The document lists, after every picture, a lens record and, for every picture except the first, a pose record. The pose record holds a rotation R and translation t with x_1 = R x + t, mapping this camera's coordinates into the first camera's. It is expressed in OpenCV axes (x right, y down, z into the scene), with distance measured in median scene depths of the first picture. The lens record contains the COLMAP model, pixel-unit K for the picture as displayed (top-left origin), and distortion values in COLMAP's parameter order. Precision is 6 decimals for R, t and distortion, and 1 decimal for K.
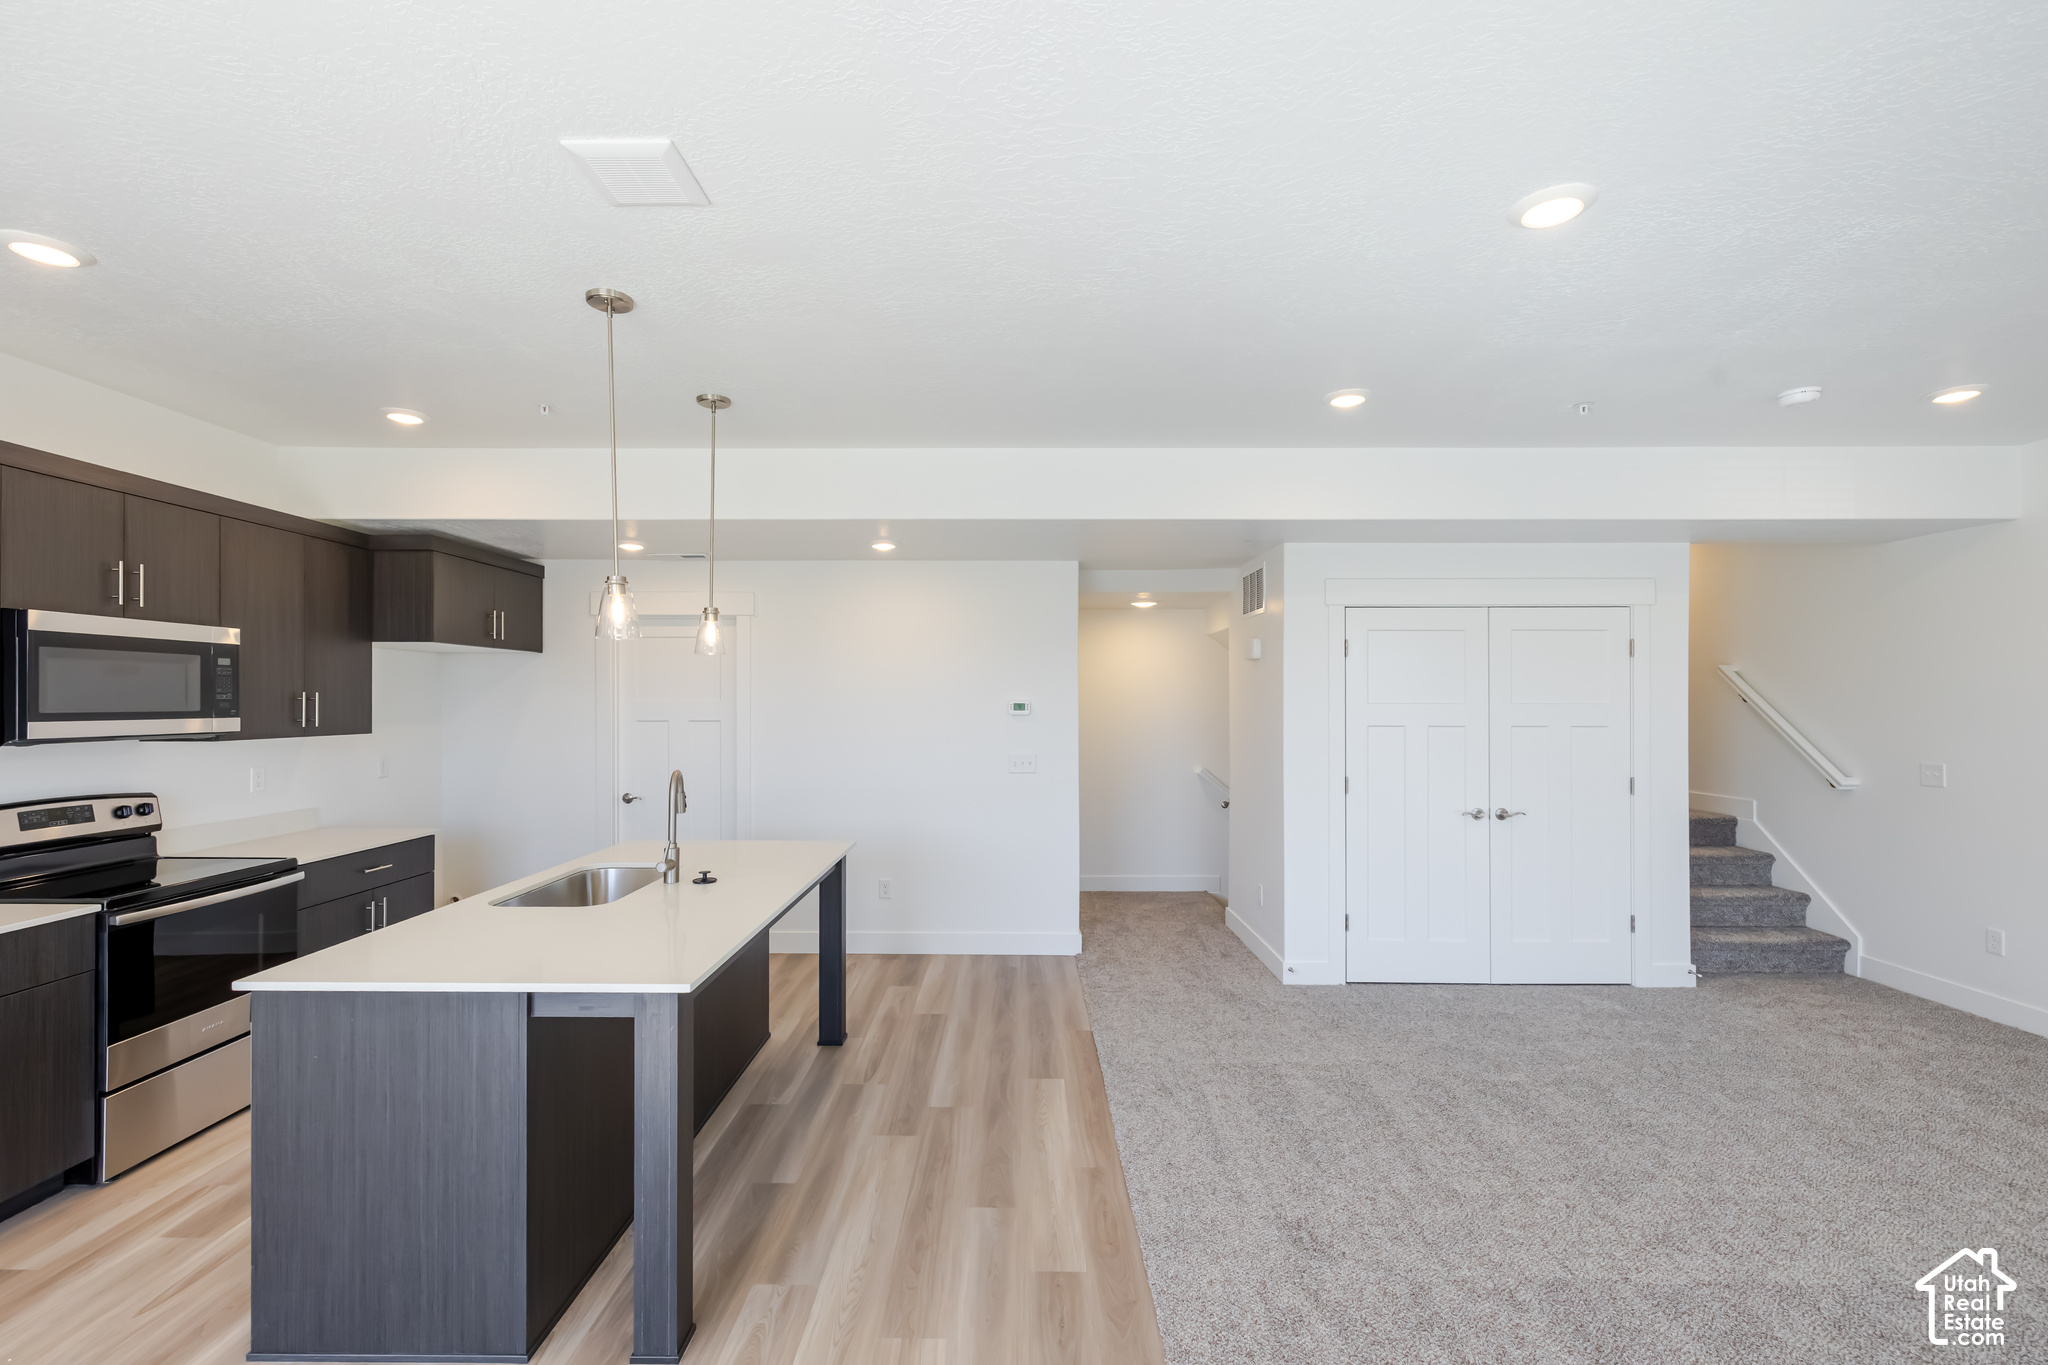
lens RADIAL K [[861.9, 0, 1009.7], [0, 861.9, 690.5], [0, 0, 1]] dist [-0.002538, 0.000065]
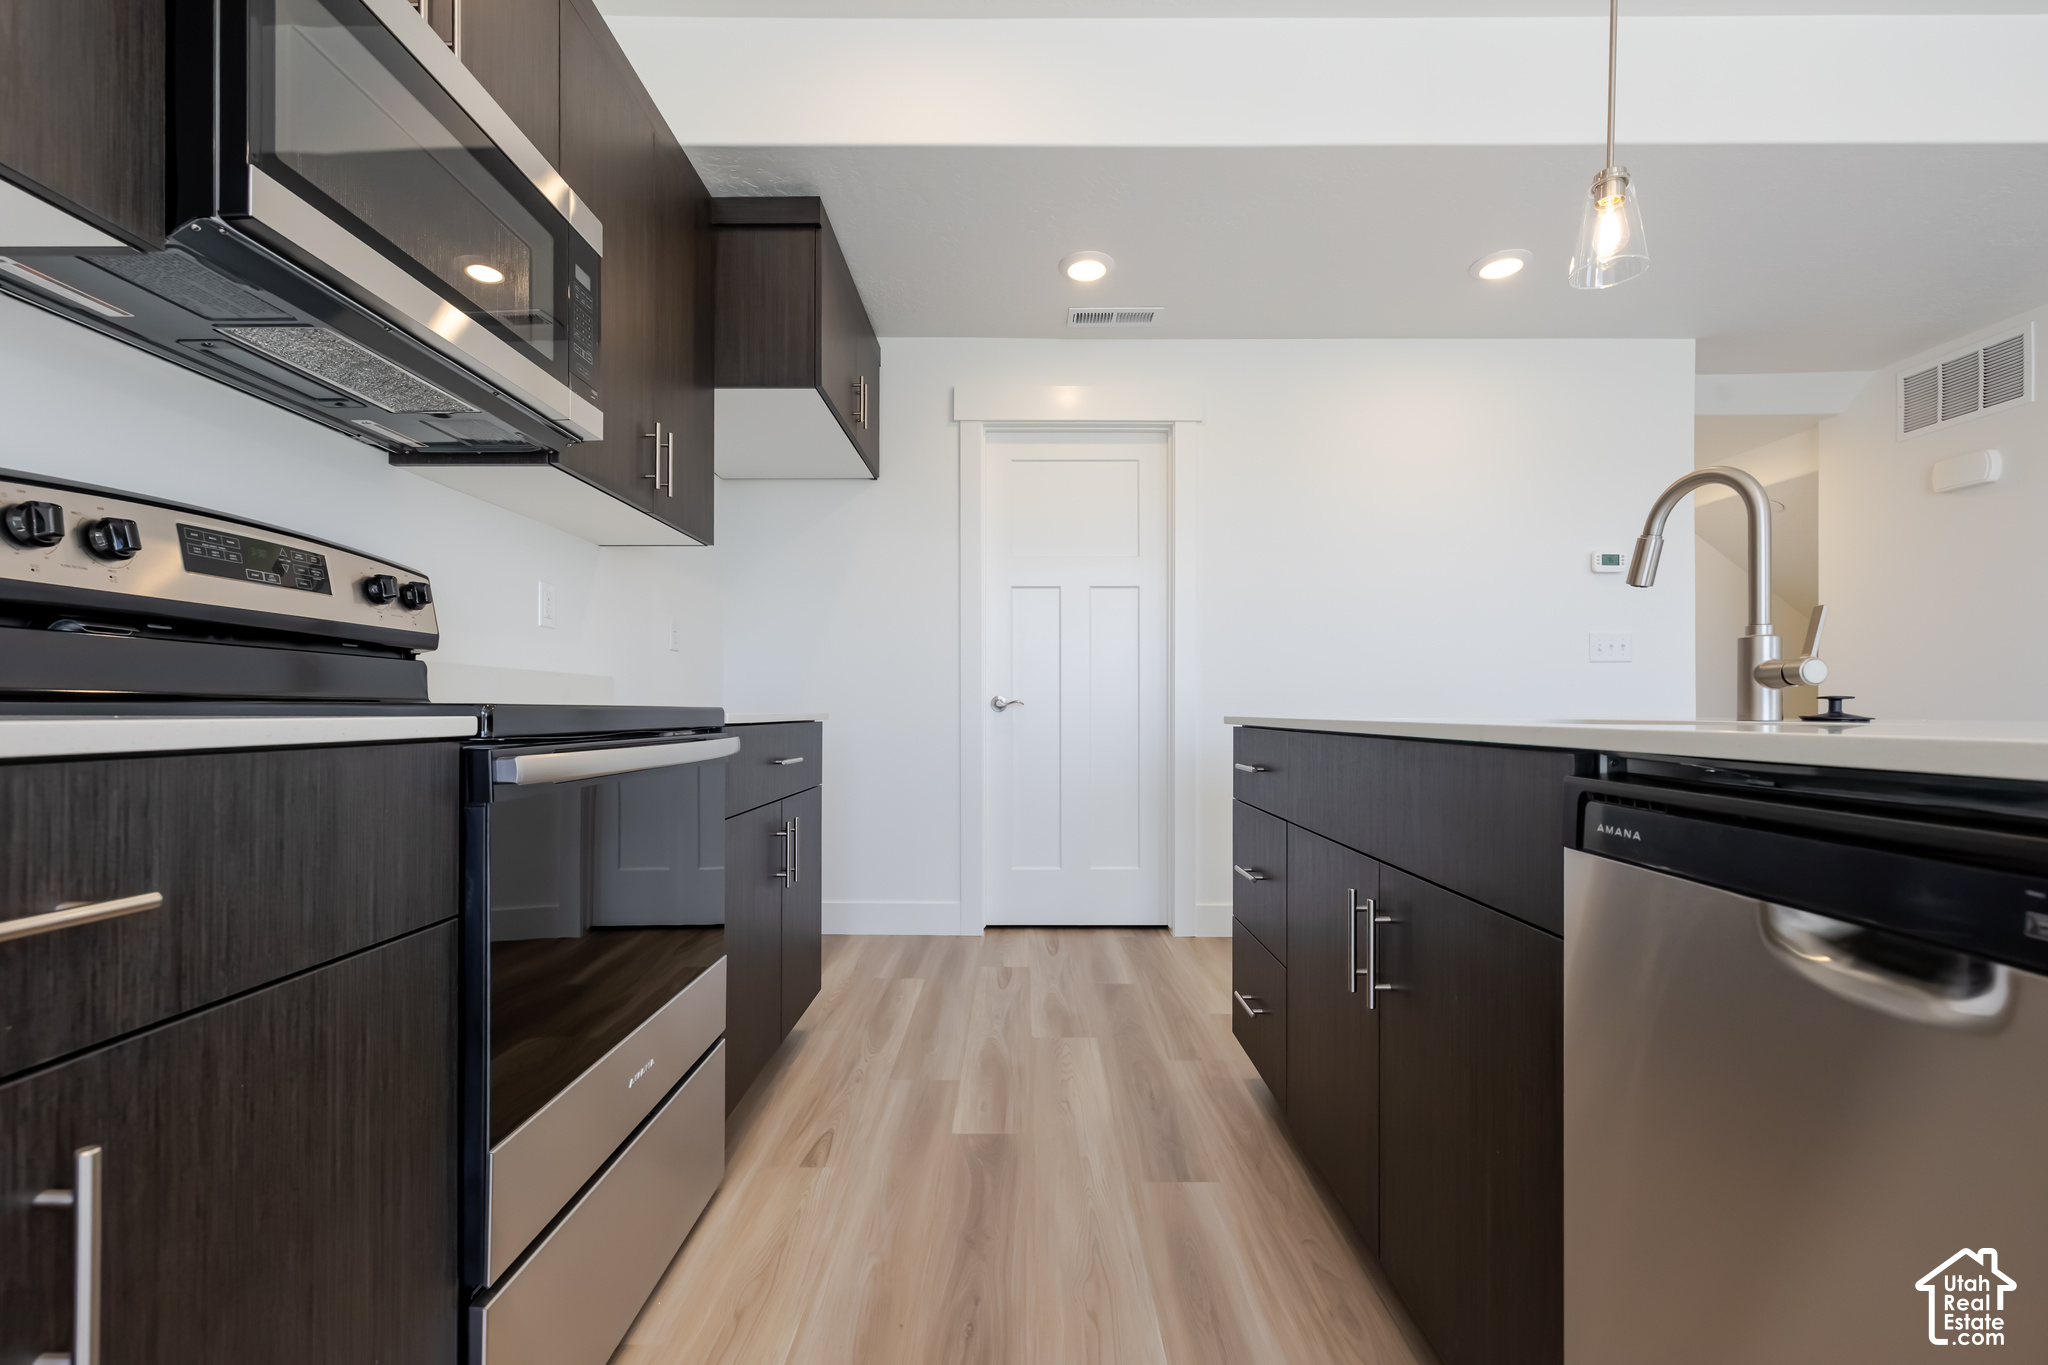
lens RADIAL K [[861.9, 0, 1024.3], [0, 861.9, 701.6], [0, 0, 1]] dist [-0.002538, 0.000065]
pose [[1.000000, 0.000364, 0.000356, -0.676649], [-0.000365, 0.999992, 0.003924, 0.192933], [-0.000355, -0.003924, 0.999992, 0.536064]]
